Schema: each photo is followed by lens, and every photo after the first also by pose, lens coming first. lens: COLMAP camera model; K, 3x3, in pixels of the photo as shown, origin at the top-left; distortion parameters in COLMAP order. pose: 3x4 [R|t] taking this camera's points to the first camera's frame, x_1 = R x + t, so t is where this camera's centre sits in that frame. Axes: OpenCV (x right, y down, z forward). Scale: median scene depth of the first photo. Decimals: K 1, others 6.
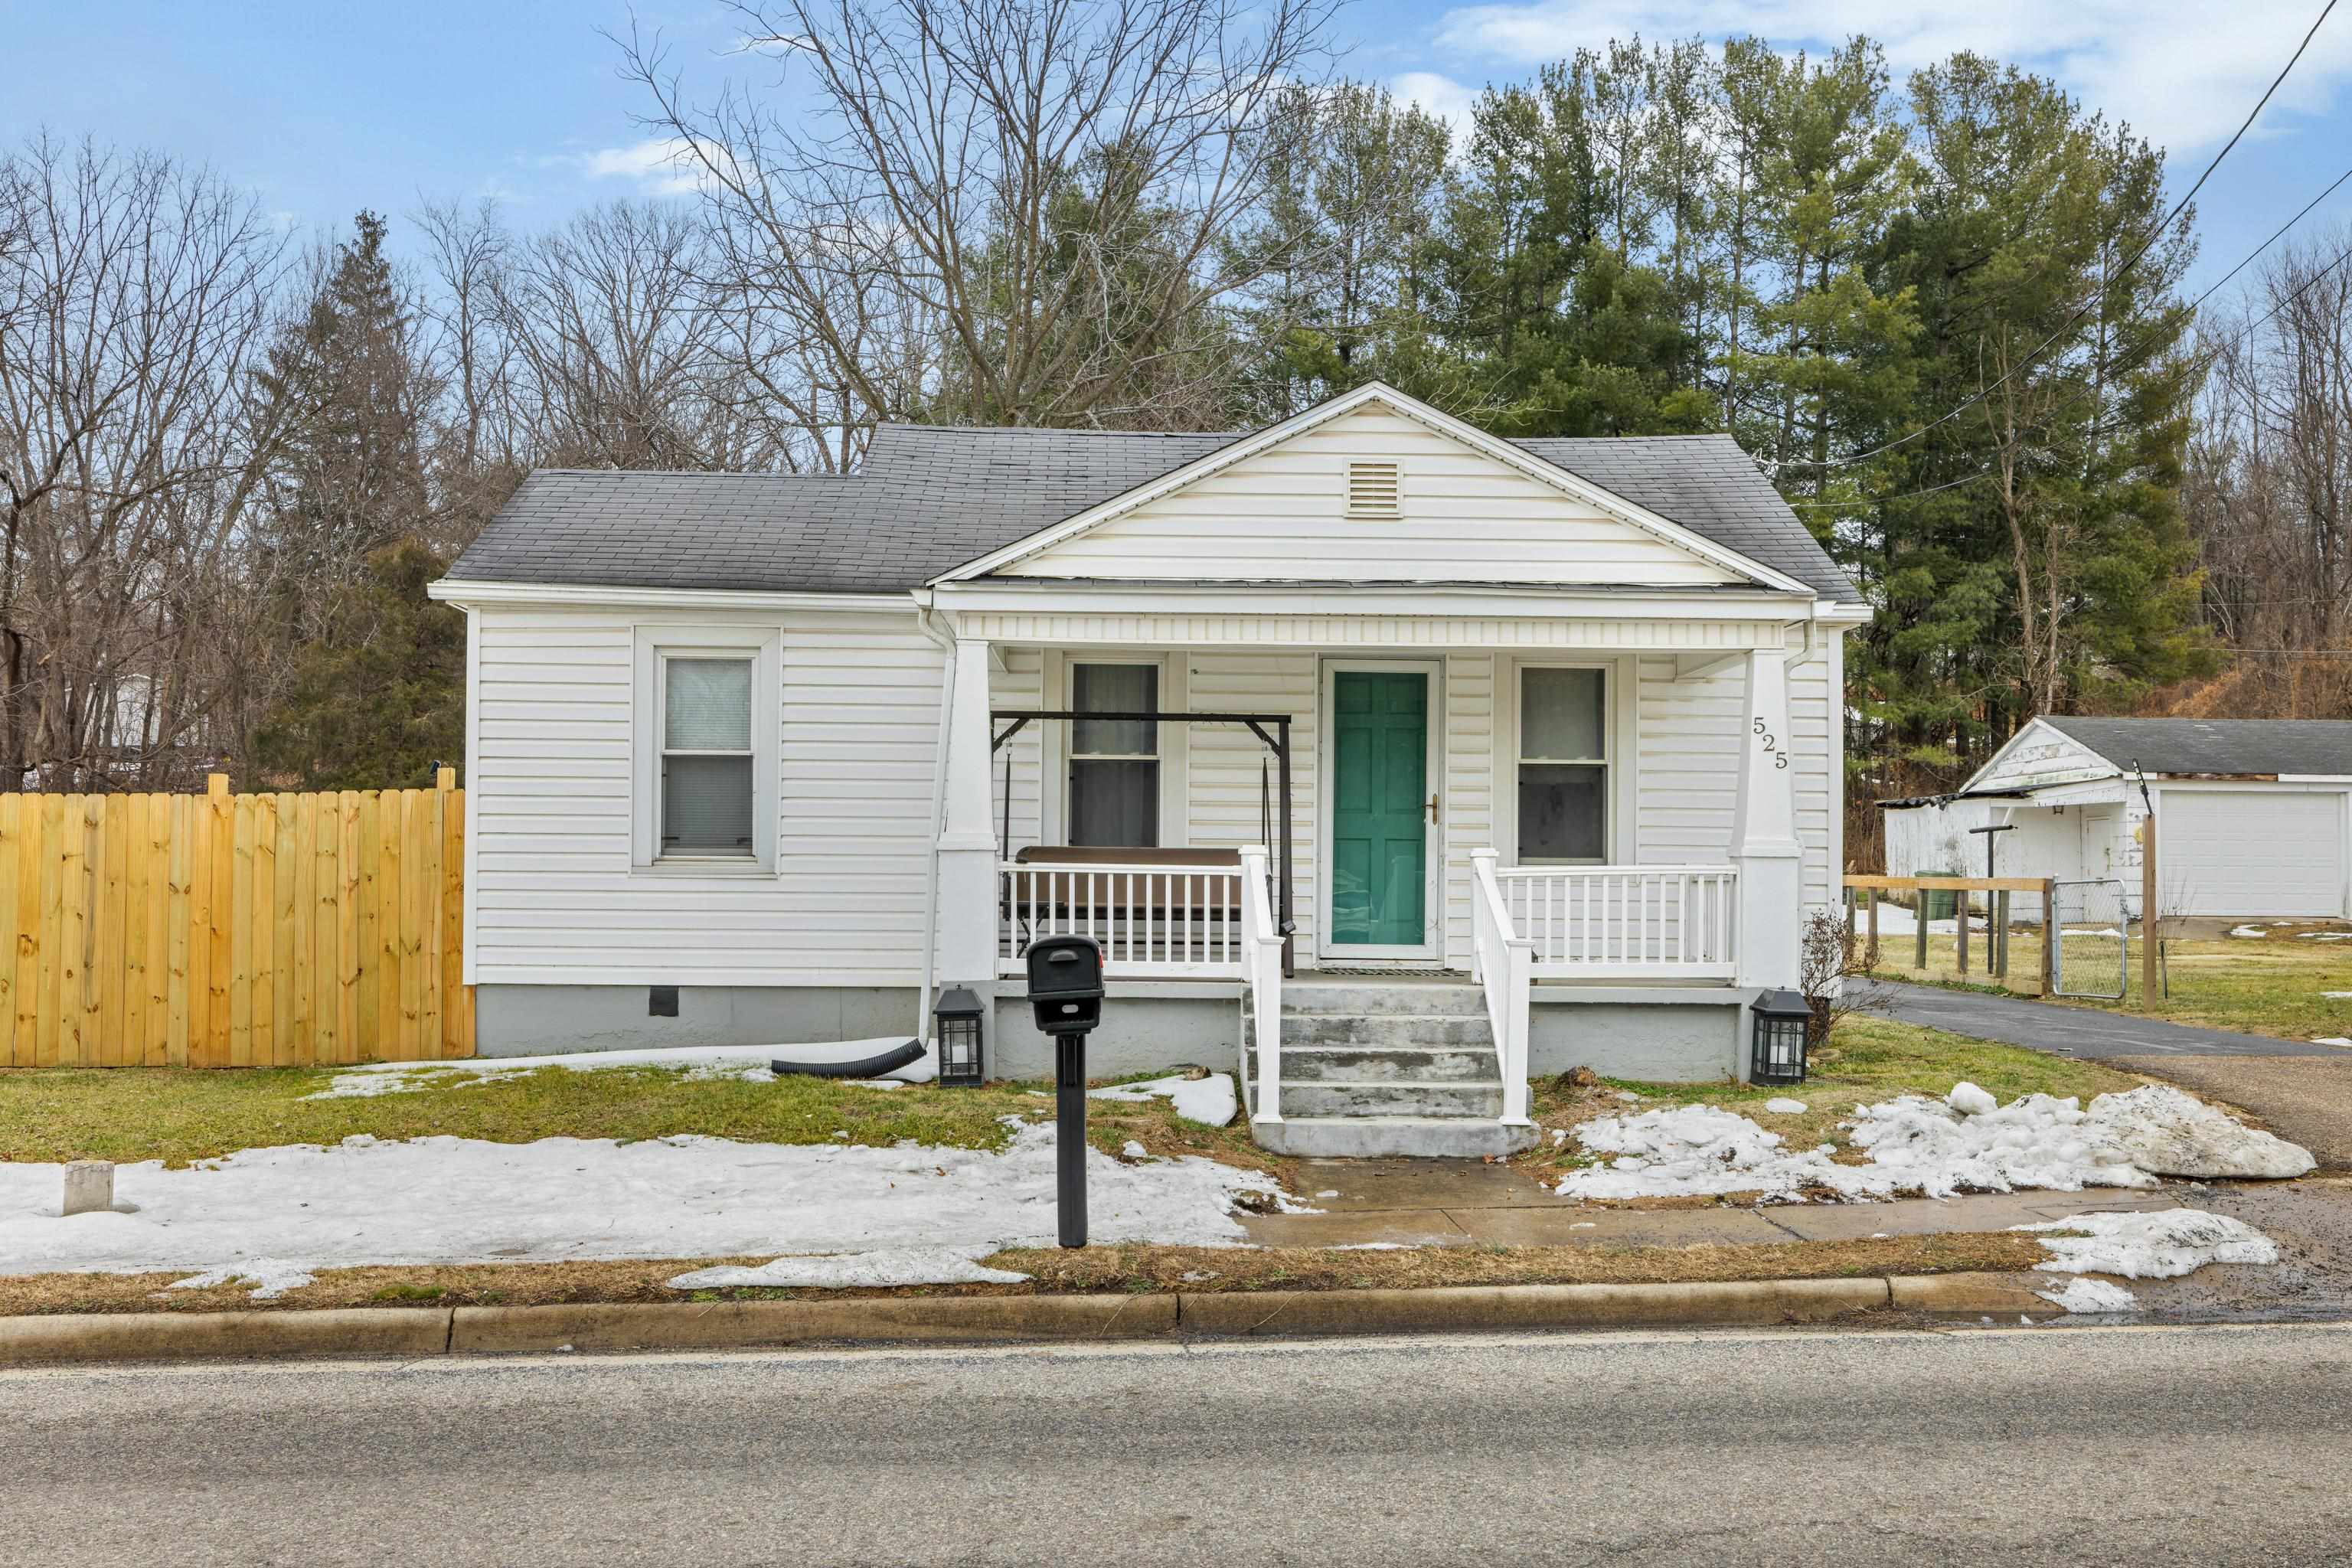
lens RADIAL K [[2319.6, 0, 1181.7], [0, 2319.6, 865.4], [0, 0, 1]] dist [0.011996, -0.016015]
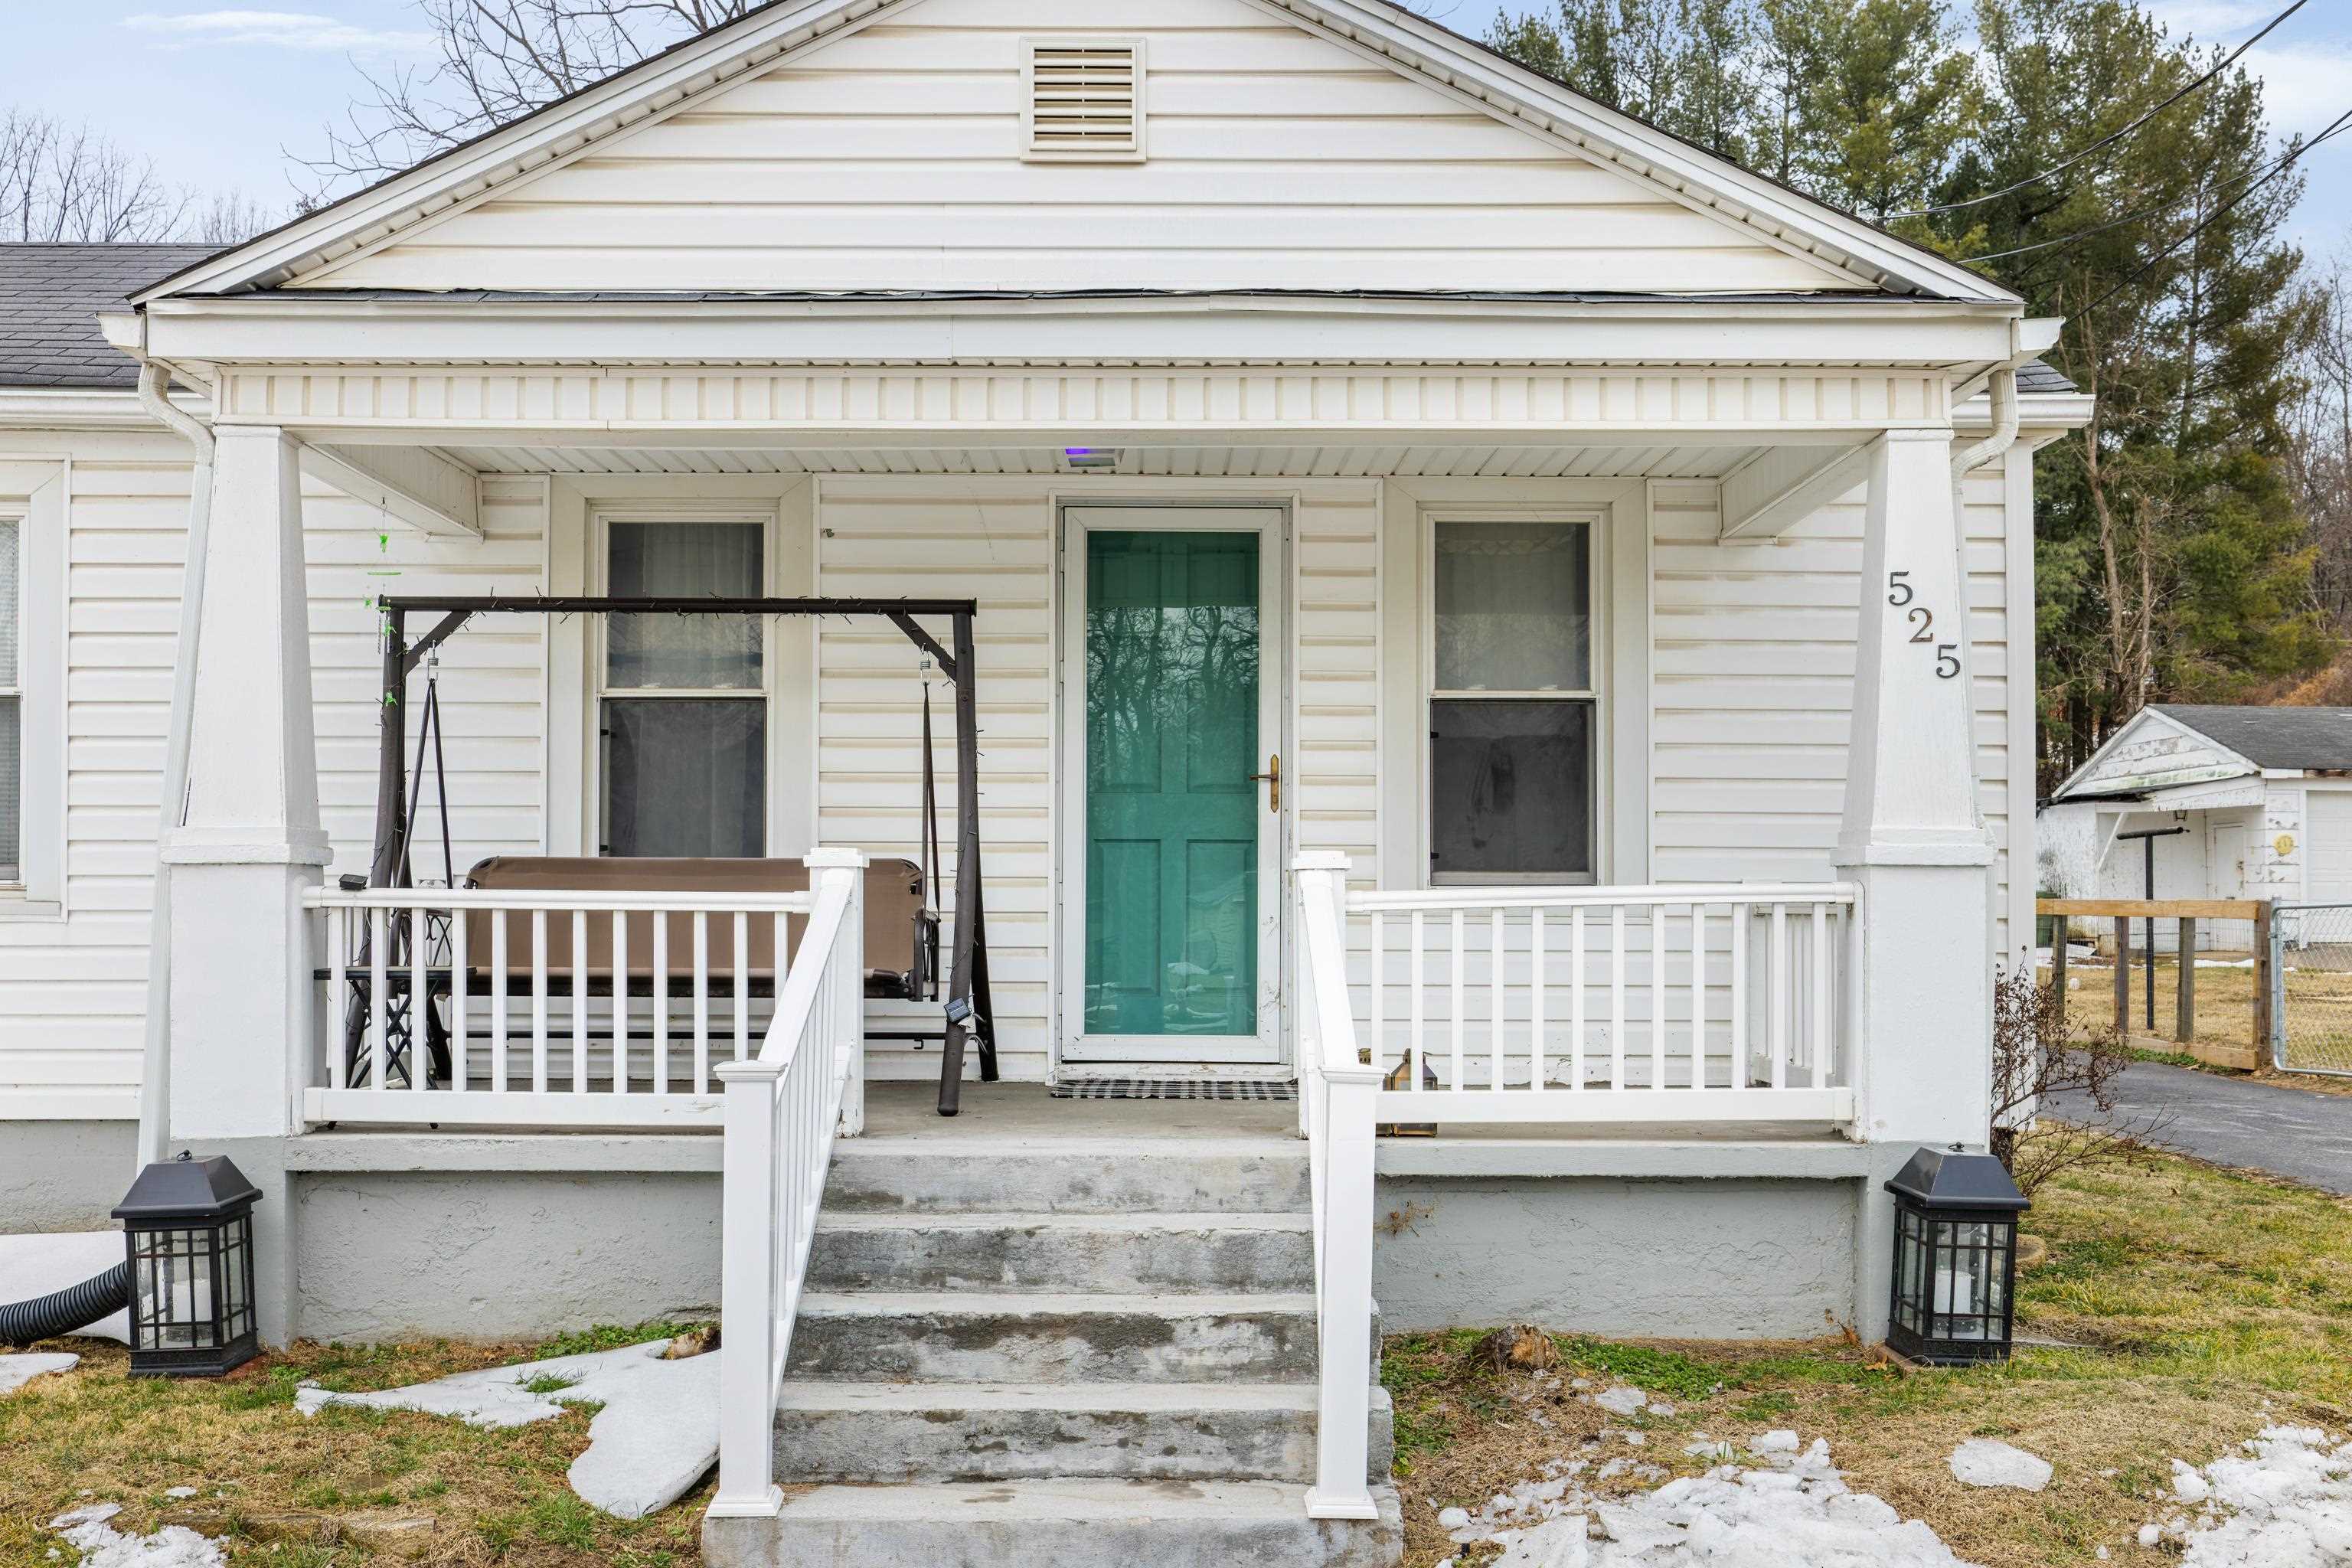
lens RADIAL K [[2303.6, 0, 1164.9], [0, 2303.6, 885.4], [0, 0, 1]] dist [-0.006525, 0.006287]
pose [[0.999642, -0.006822, -0.025890, 0.097452], [0.006779, 0.999976, -0.001727, 0.000150], [0.025902, 0.001551, 0.999663, 0.464294]]
